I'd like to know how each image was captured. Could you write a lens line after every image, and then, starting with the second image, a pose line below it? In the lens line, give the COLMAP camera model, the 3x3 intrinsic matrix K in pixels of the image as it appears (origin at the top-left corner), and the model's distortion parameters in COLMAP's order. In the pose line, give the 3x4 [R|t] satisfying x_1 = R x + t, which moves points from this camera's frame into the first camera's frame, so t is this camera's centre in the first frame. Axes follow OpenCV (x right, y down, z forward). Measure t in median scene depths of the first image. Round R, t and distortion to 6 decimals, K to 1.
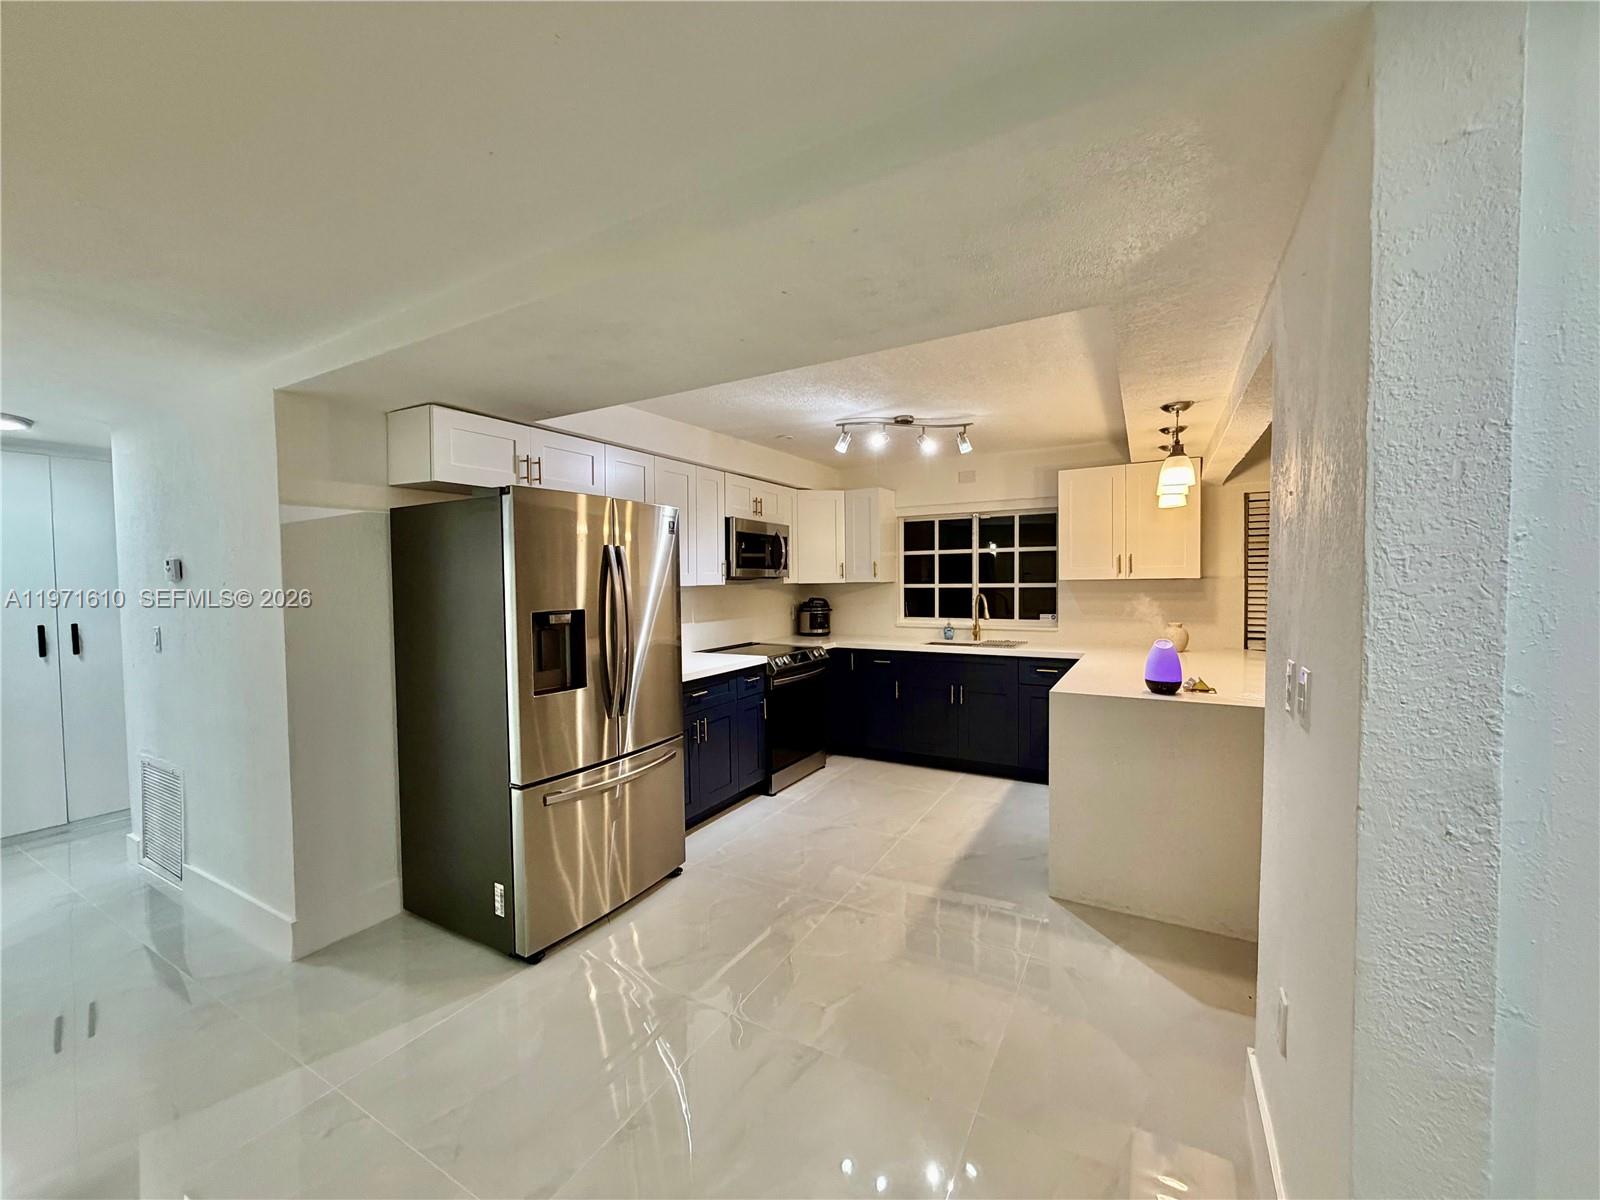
lens RADIAL K [[636.4, 0, 796.9], [0, 636.4, 602.0], [0, 0, 1]] dist [-0.001840, 0.001096]
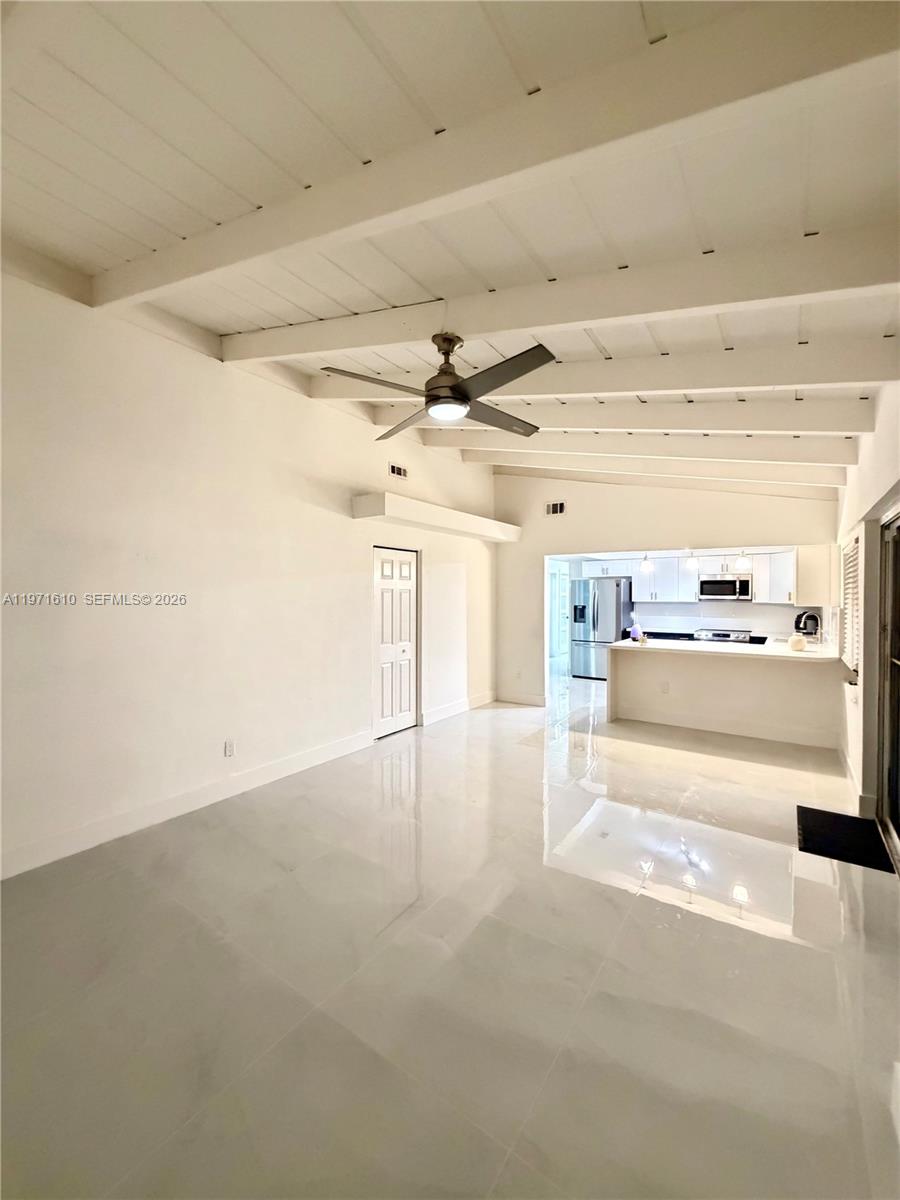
lens RADIAL K [[477.3, 0, 452.2], [0, 477.3, 592.5], [0, 0, 1]] dist [-0.001840, 0.001096]
pose [[-0.091966, 0.013578, -0.995670, 1.891711], [-0.035764, 0.999217, 0.016929, -0.062970], [0.995120, 0.037166, -0.091409, 0.222631]]
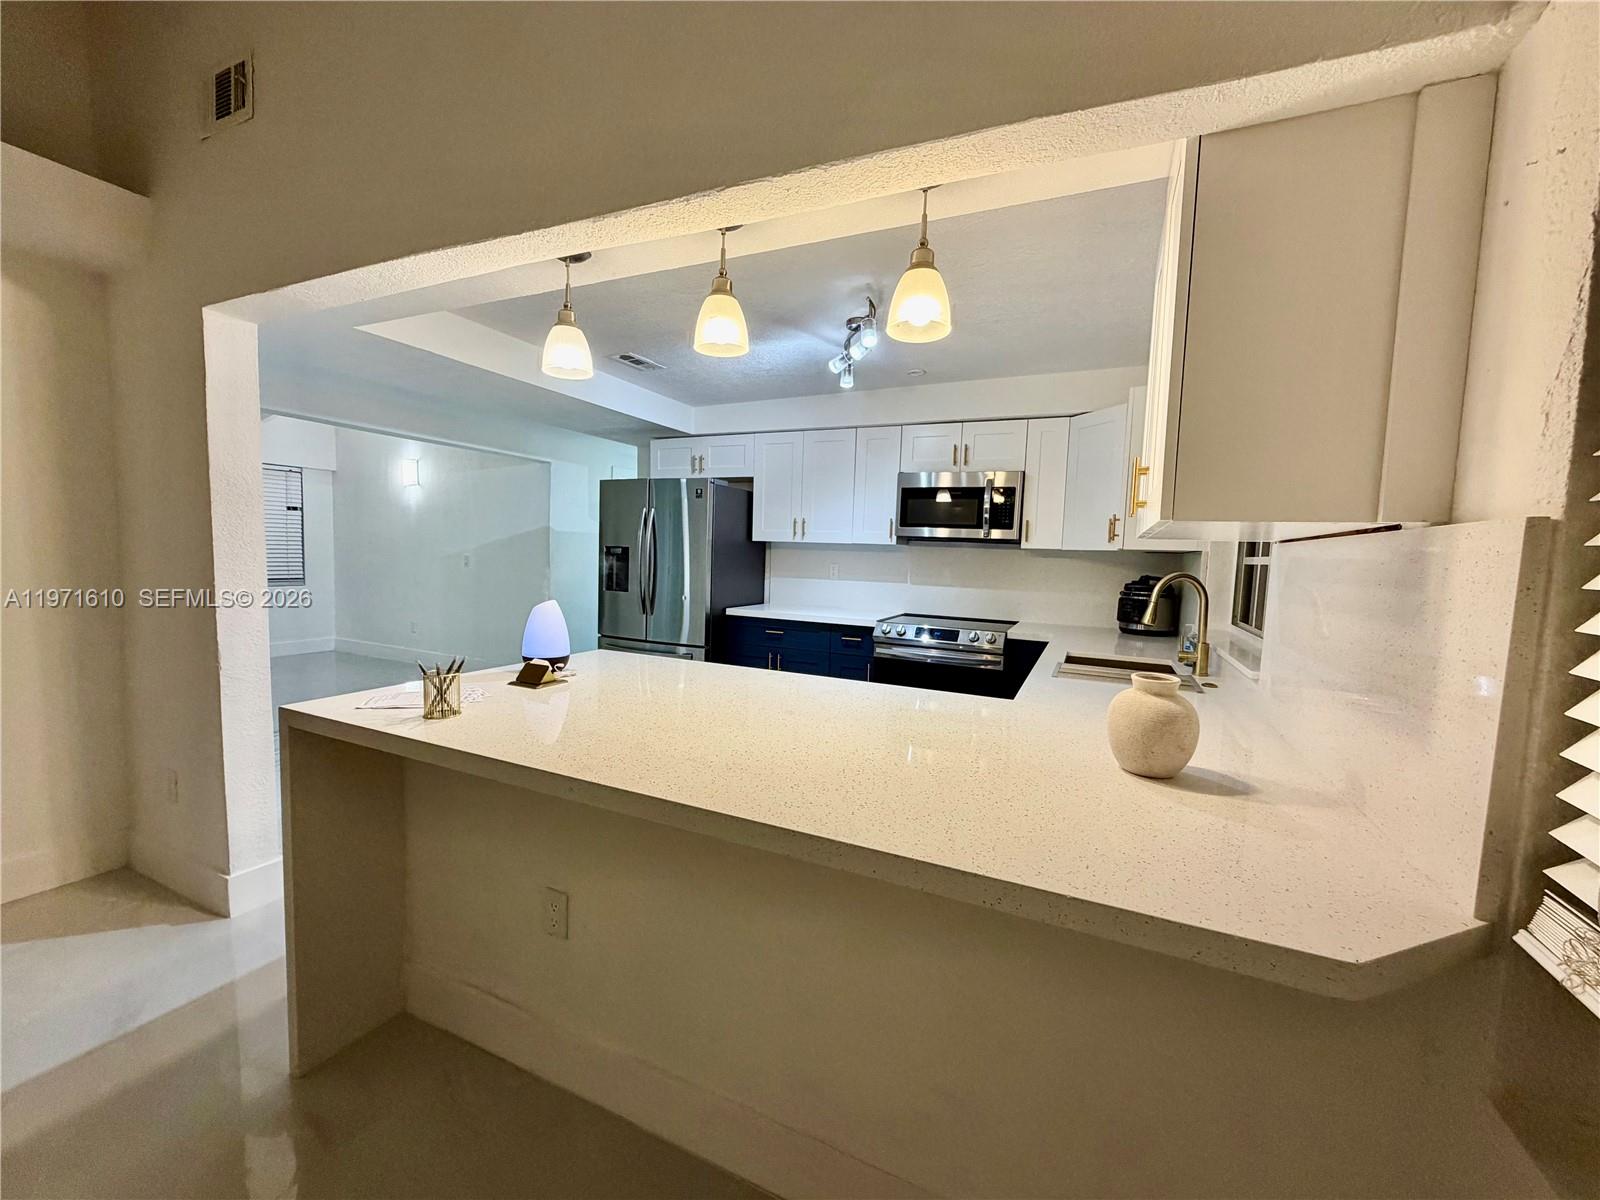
lens RADIAL K [[636.4, 0, 799.6], [0, 636.4, 598.3], [0, 0, 1]] dist [-0.001840, 0.001096]
pose [[0.078782, 0.089863, -0.992833, 0.868971], [-0.071665, 0.993863, 0.084269, -0.017290], [0.994313, 0.064512, 0.084739, 0.806202]]
